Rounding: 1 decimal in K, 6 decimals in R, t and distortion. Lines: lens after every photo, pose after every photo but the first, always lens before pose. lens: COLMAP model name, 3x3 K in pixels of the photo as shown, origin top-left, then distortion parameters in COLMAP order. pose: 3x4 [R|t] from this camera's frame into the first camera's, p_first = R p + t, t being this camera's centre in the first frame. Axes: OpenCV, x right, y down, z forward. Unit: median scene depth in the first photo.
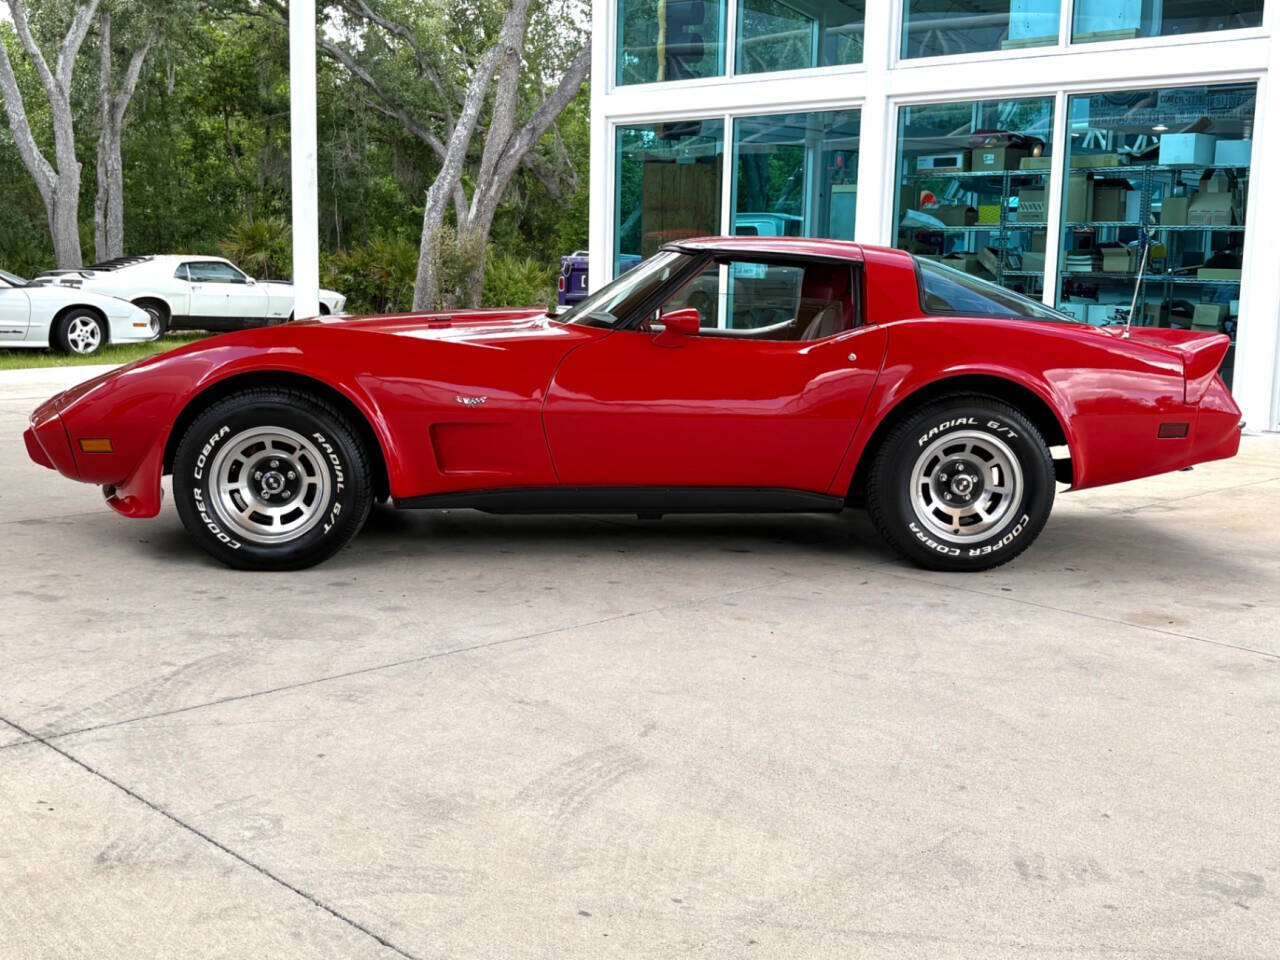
lens RADIAL K [[1521.1, 0, 640.0], [0, 1521.1, 480.0], [0, 0, 1]] dist [-0.003539, -0.026831]
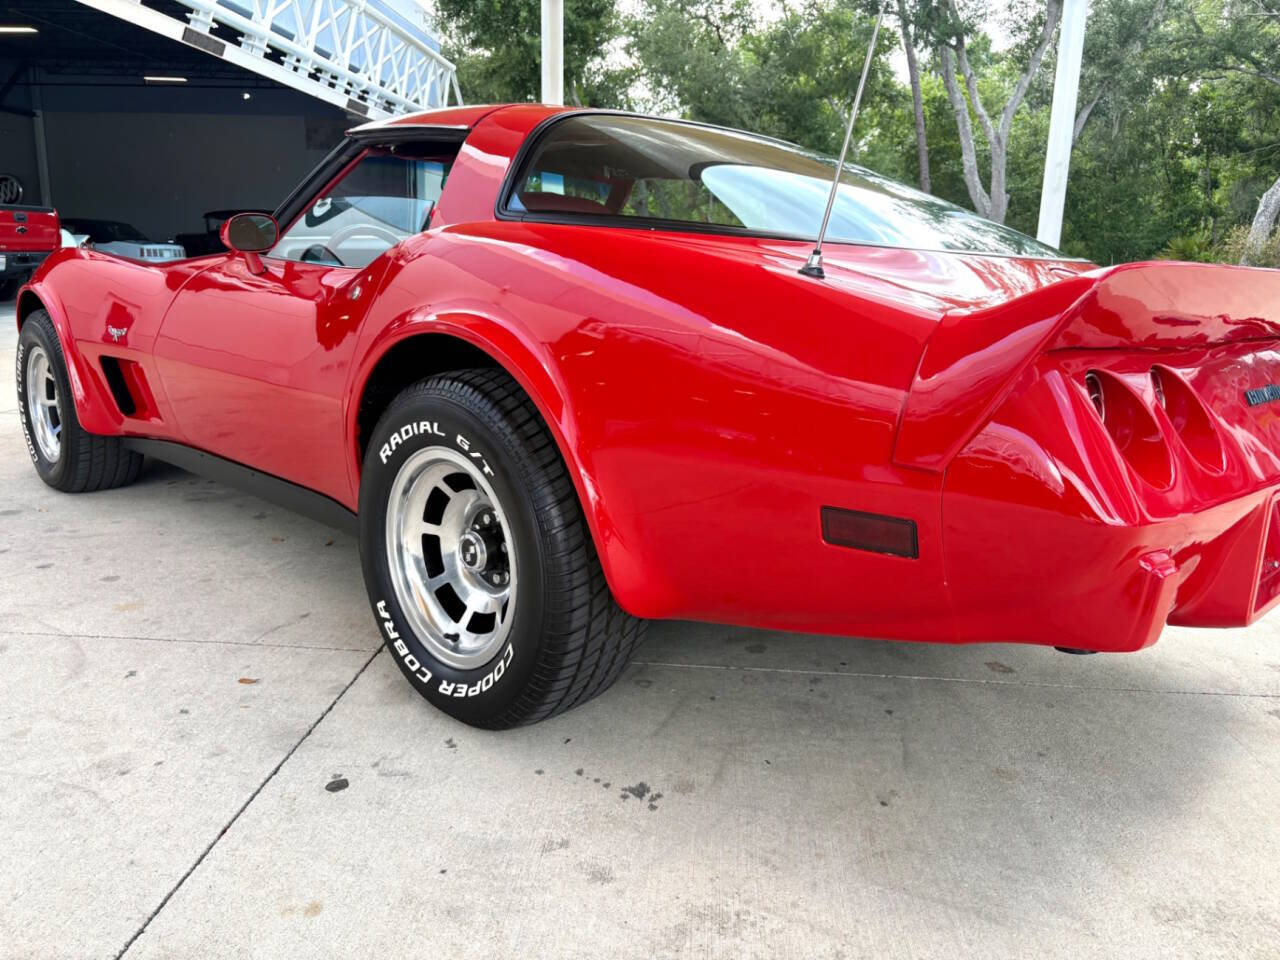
lens RADIAL K [[972.6, 0, 637.1], [0, 972.6, 473.8], [0, 0, 1]] dist [0.035984, -0.036395]
pose [[0.653370, 0.152244, -0.741572, 0.152272], [-0.114078, 0.988184, 0.102363, -0.019679], [0.748394, 0.017716, 0.663018, 0.256987]]
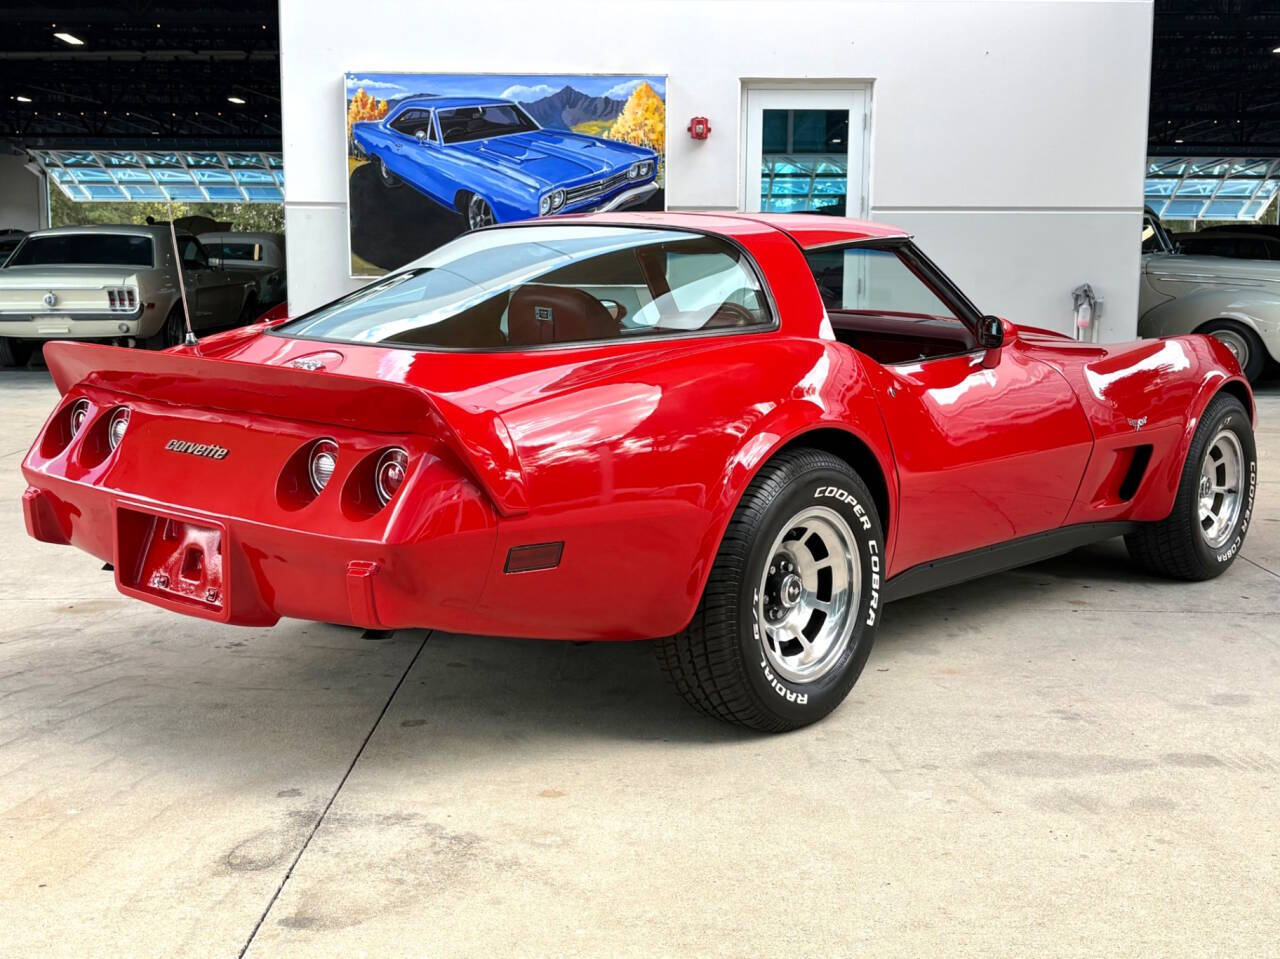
lens RADIAL K [[1549.1, 0, 618.5], [0, 1549.1, 511.3], [0, 0, 1]] dist [0.180303, -0.584861]
pose [[-0.705569, 0.082814, -0.703786, 0.217437], [-0.126725, 0.962393, 0.240291, -0.067463], [0.697218, 0.258729, -0.668540, 0.517074]]
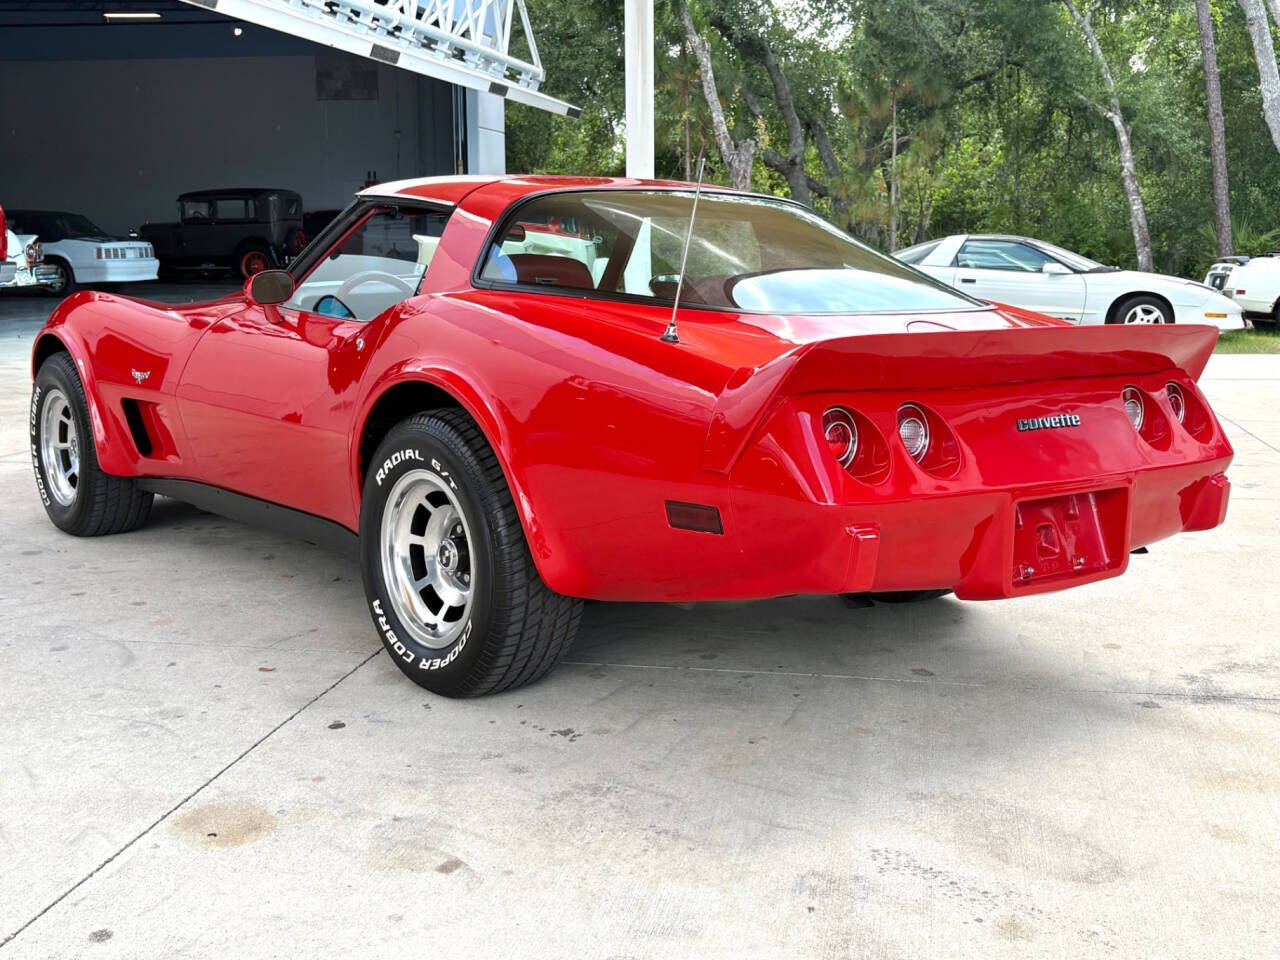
lens RADIAL K [[1497.8, 0, 640.0], [0, 1497.8, 480.0], [0, 0, 1]] dist [0.195654, -0.685257]
pose [[0.566259, 0.107248, -0.817220, 0.239056], [-0.103986, 0.992872, 0.058247, -0.022821], [0.817642, 0.051996, 0.573375, 0.219976]]
